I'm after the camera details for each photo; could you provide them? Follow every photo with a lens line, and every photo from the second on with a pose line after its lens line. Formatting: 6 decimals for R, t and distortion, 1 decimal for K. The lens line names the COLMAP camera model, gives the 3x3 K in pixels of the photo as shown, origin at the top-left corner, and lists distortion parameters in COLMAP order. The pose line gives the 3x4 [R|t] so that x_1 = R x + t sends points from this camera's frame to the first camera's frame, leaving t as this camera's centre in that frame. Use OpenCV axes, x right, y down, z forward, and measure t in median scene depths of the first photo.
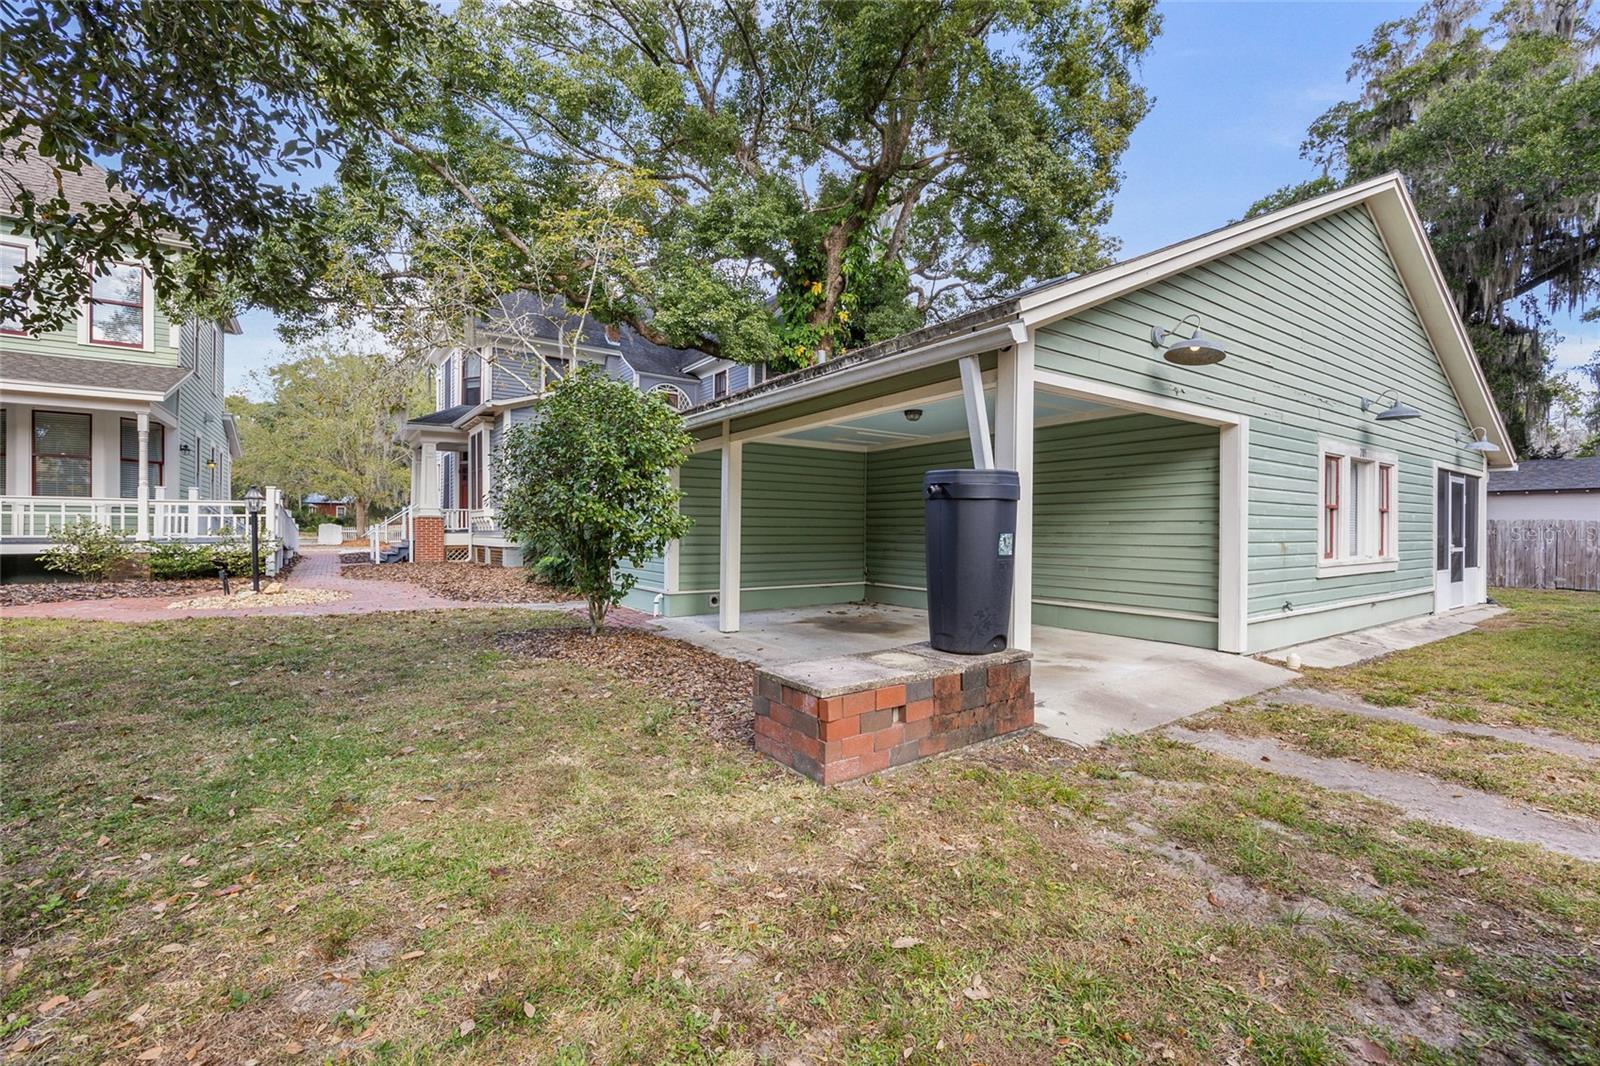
lens RADIAL K [[670.4, 0, 800.0], [0, 670.4, 533.0], [0, 0, 1]] dist [-0.000553, 0.000104]
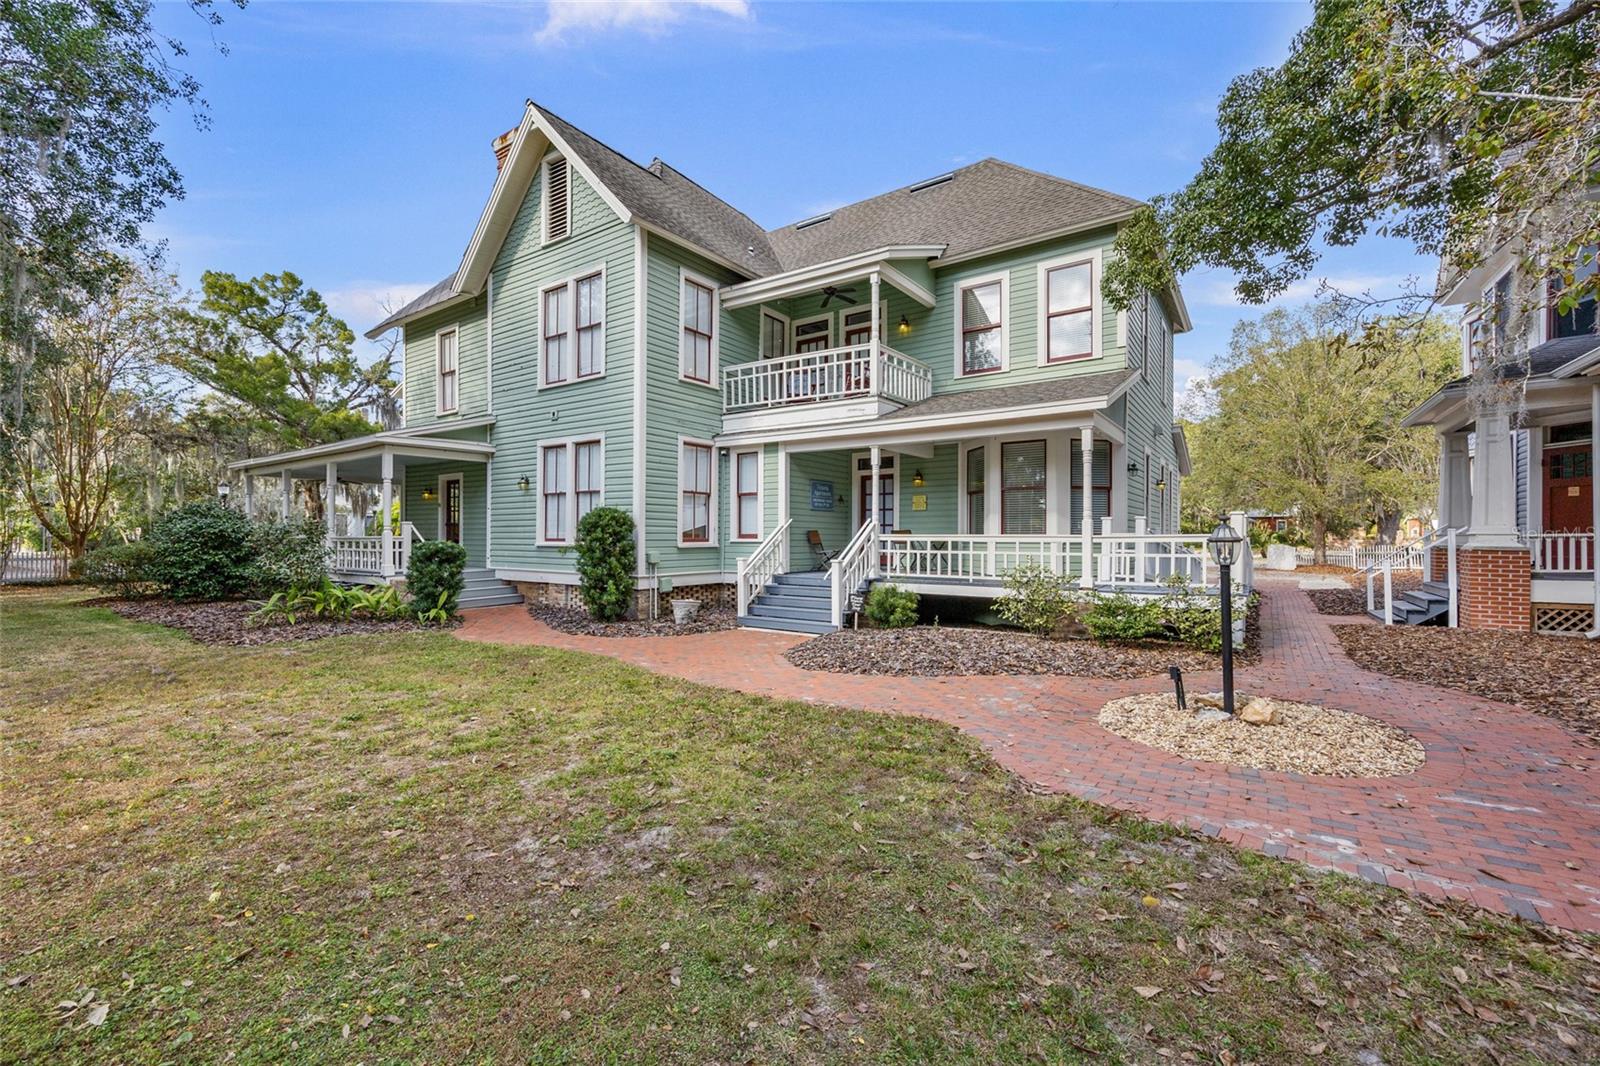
lens RADIAL K [[670.4, 0, 800.0], [0, 670.4, 533.0], [0, 0, 1]] dist [-0.000553, 0.000104]
pose [[0.346636, -0.010043, -0.937946, -0.329694], [-0.004843, 0.999910, -0.012497, -0.039225], [0.937987, 0.008875, 0.346557, 0.379331]]
